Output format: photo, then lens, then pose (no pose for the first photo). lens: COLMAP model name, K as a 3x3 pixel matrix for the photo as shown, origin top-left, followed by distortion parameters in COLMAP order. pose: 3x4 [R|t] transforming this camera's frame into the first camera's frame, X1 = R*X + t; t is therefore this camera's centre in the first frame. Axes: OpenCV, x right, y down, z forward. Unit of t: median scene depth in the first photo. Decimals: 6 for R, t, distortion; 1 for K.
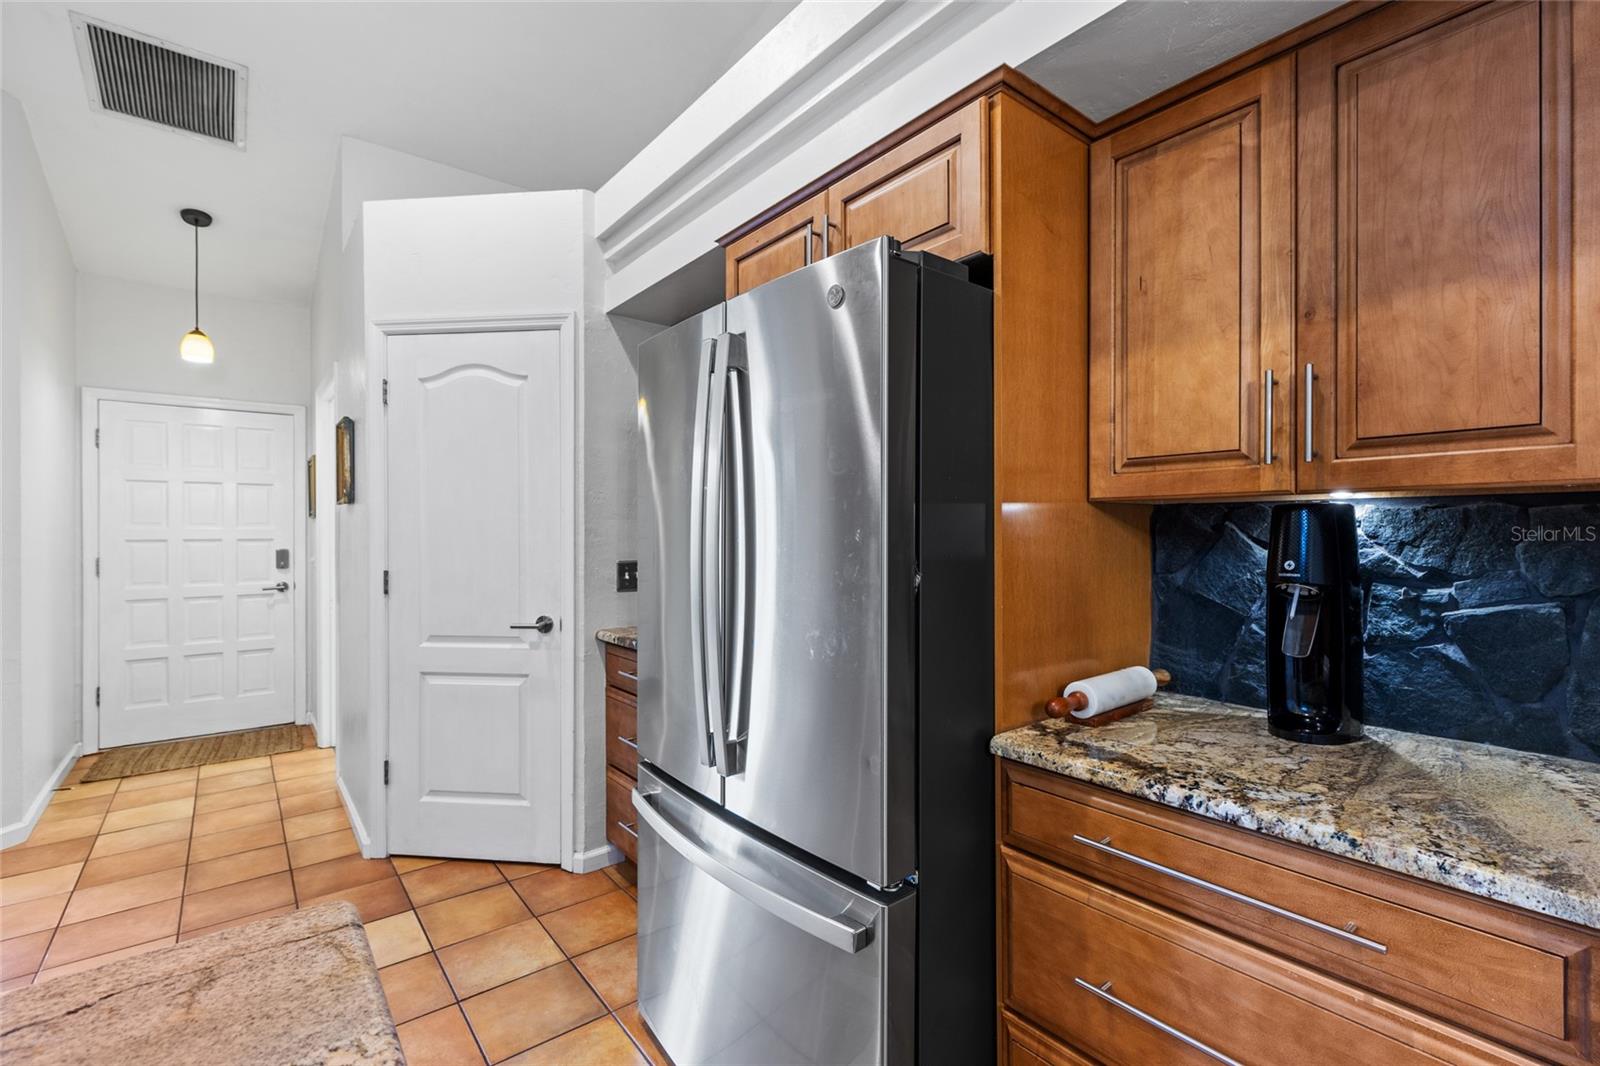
lens RADIAL K [[714.1, 0, 811.7], [0, 714.1, 529.7], [0, 0, 1]] dist [-0.000918, -0.000376]
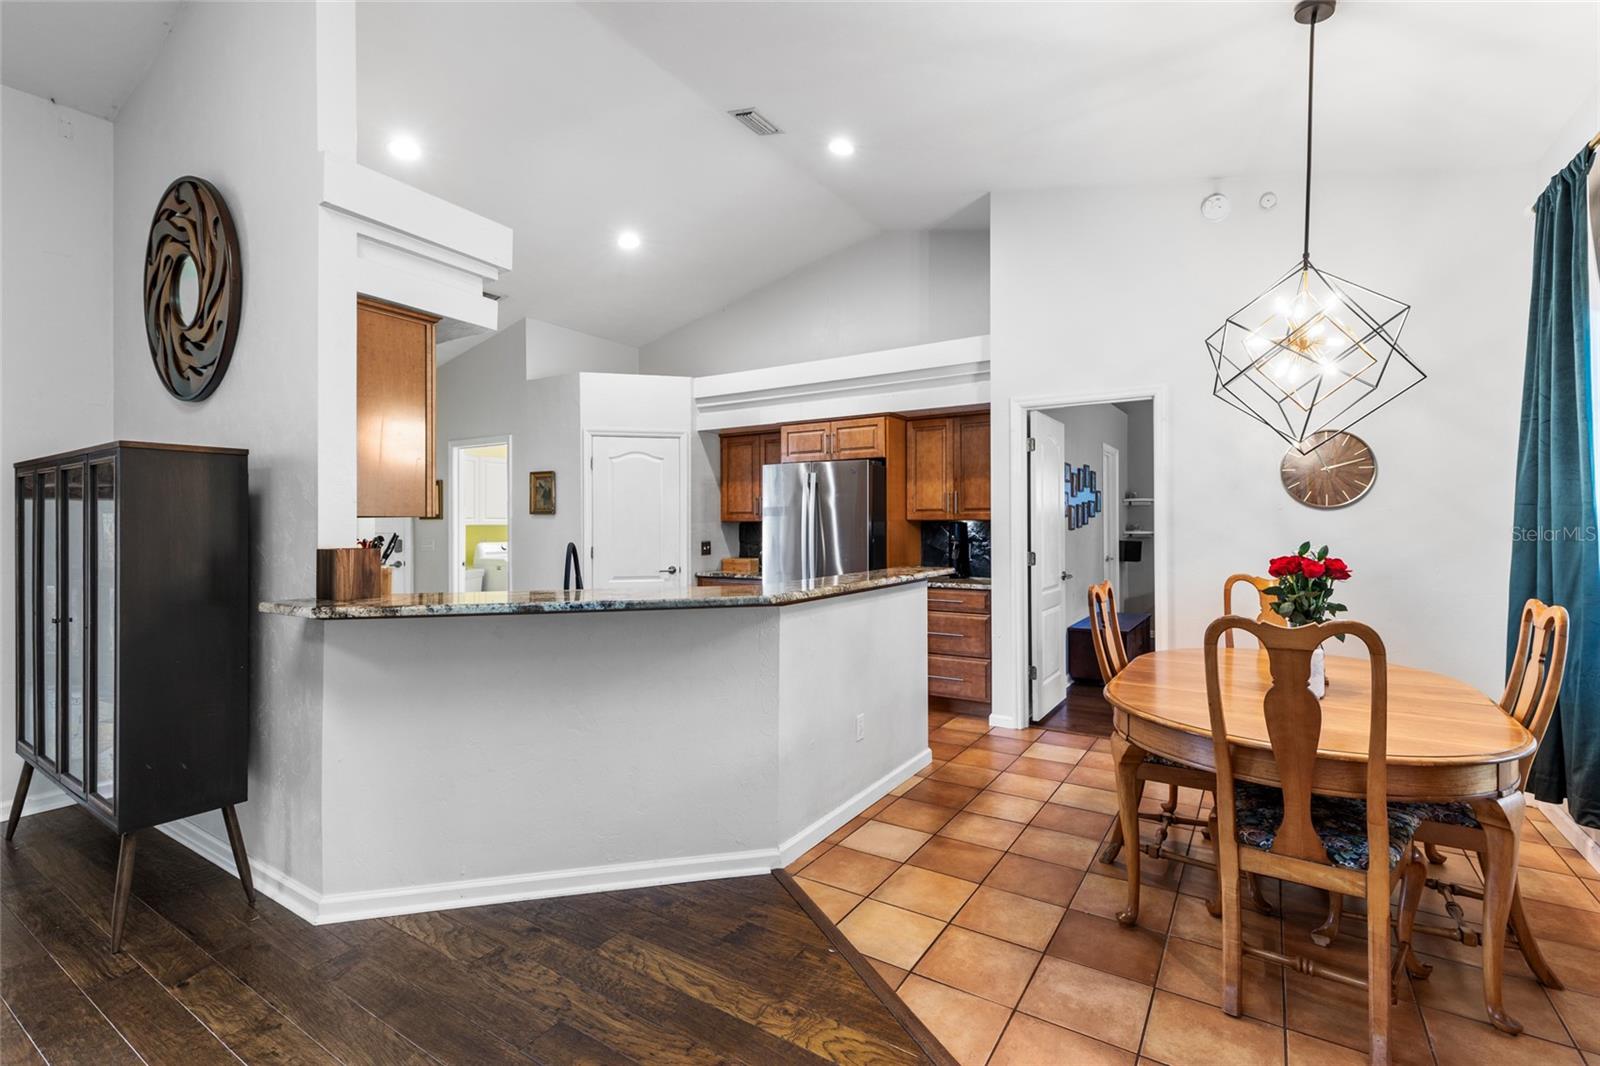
lens RADIAL K [[716.8, 0, 807.6], [0, 716.8, 521.6], [0, 0, 1]] dist [0.002609, 0.000244]
pose [[0.948030, 0.000483, 0.318180, -0.684538], [-0.000145, 0.999999, -0.001086, -0.016083], [-0.318180, 0.000984, 0.948030, -1.258511]]
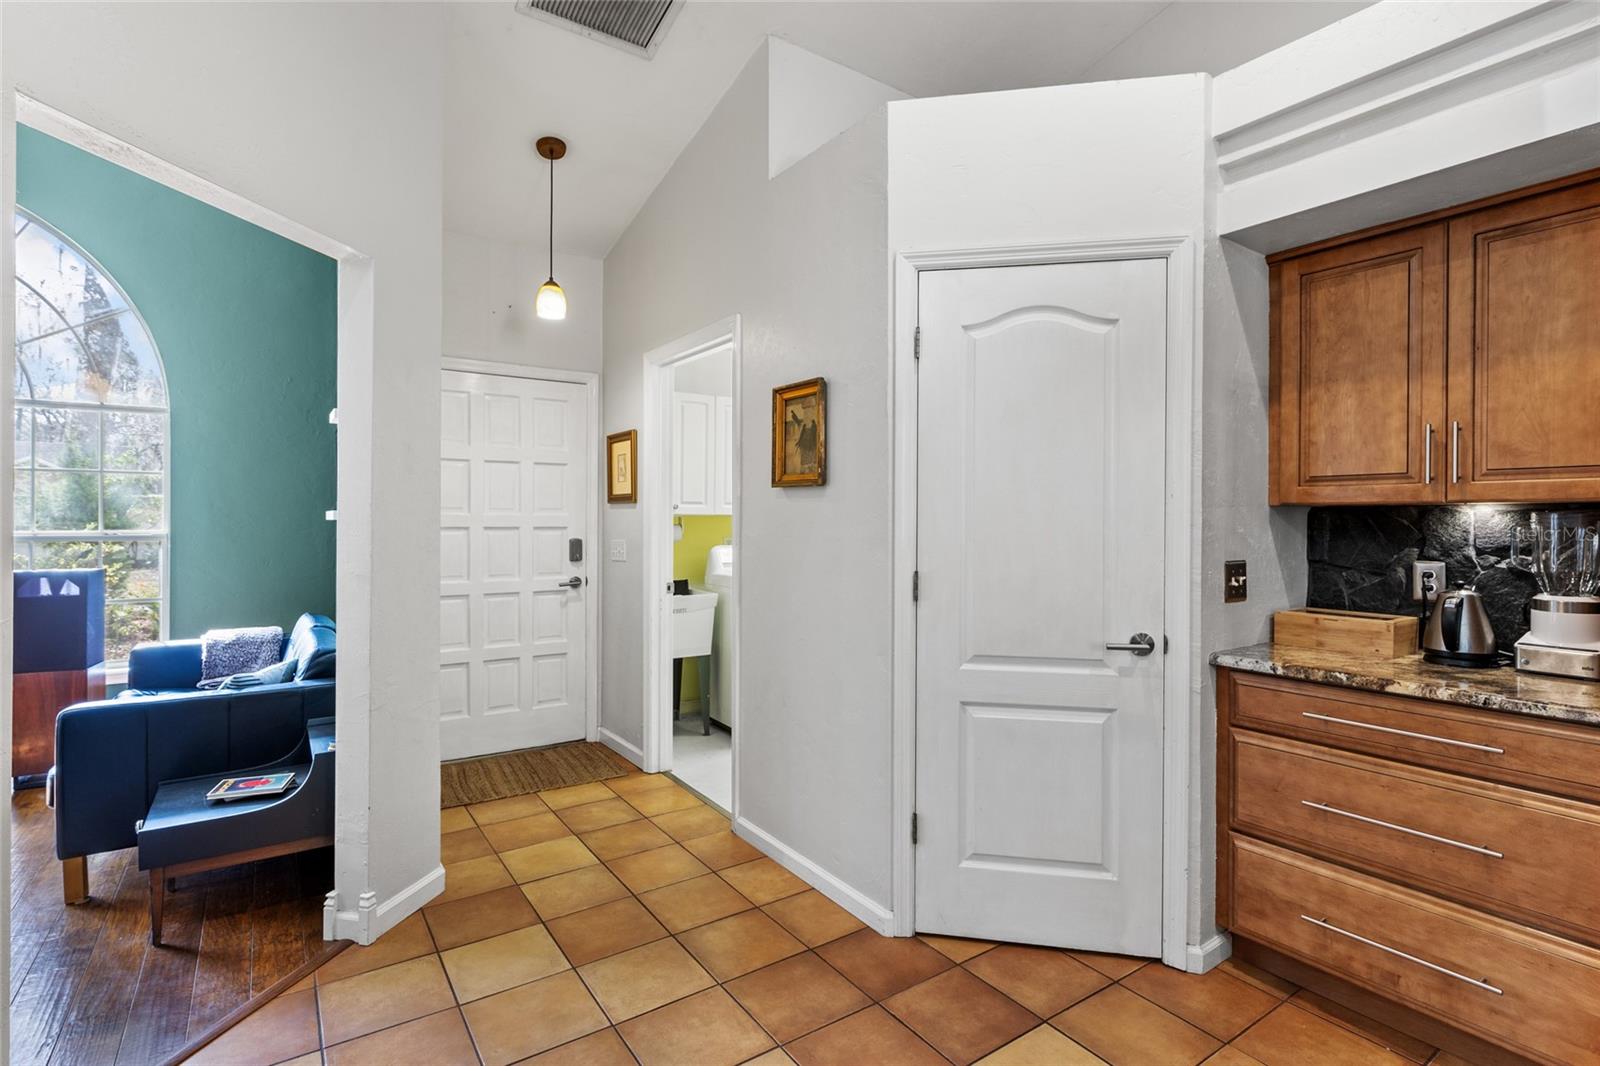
lens RADIAL K [[776.4, 0, 808.6], [0, 776.4, 520.2], [0, 0, 1]] dist [-0.002523, 0.000313]
pose [[0.996939, 0.006834, -0.077882, -0.664977], [-0.006553, 0.999971, 0.003857, -0.001403], [0.077906, -0.003335, 0.996955, 0.143994]]
